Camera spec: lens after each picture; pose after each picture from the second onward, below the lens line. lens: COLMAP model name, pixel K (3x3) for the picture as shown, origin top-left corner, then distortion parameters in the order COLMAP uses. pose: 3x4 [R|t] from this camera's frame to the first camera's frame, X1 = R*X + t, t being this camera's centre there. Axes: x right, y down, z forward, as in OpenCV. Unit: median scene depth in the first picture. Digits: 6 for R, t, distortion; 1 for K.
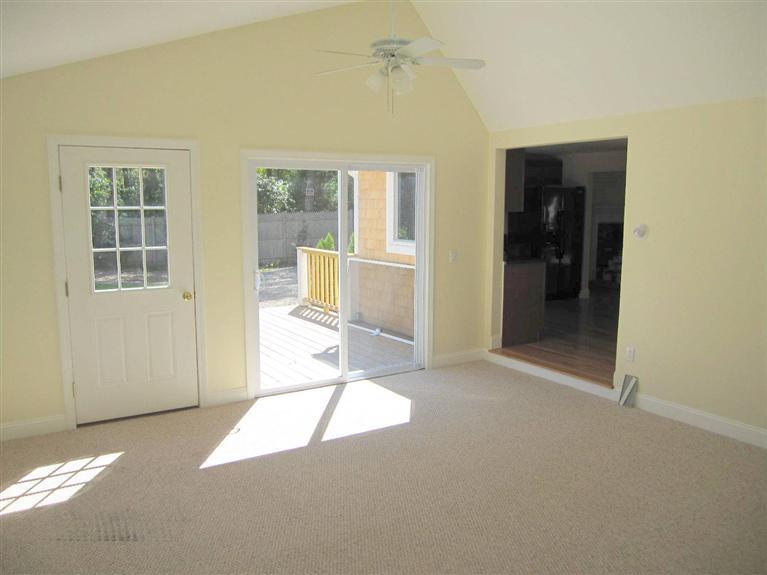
lens RADIAL K [[634.8, 0, 386.1], [0, 634.8, 285.7], [0, 0, 1]] dist [-0.070075, 0.033090]
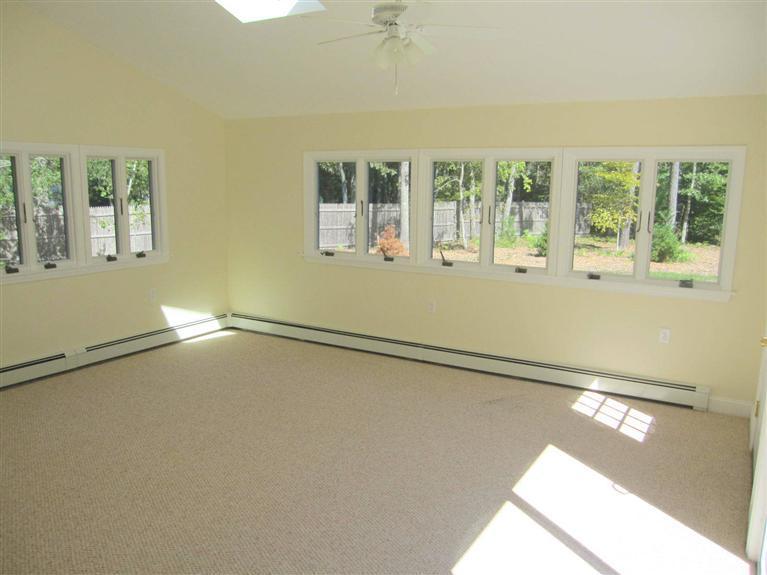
lens RADIAL K [[634.8, 0, 382.0], [0, 634.8, 290.7], [0, 0, 1]] dist [-0.070075, 0.033090]
pose [[-0.890864, 0.065347, -0.449545, 0.331252], [-0.075321, 0.954653, 0.288035, -0.191548], [0.447982, 0.290460, -0.845544, 1.369342]]
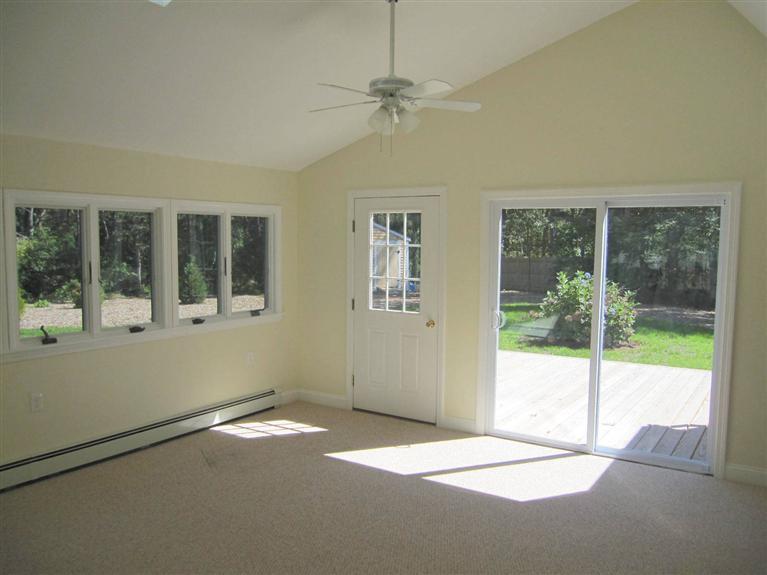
lens RADIAL K [[634.8, 0, 380.2], [0, 634.8, 290.5], [0, 0, 1]] dist [-0.070075, 0.033090]
pose [[0.410540, 0.076885, -0.908596, 0.691918], [-0.129770, 0.991223, 0.025241, -0.061097], [0.902561, 0.107546, 0.416914, 0.443093]]
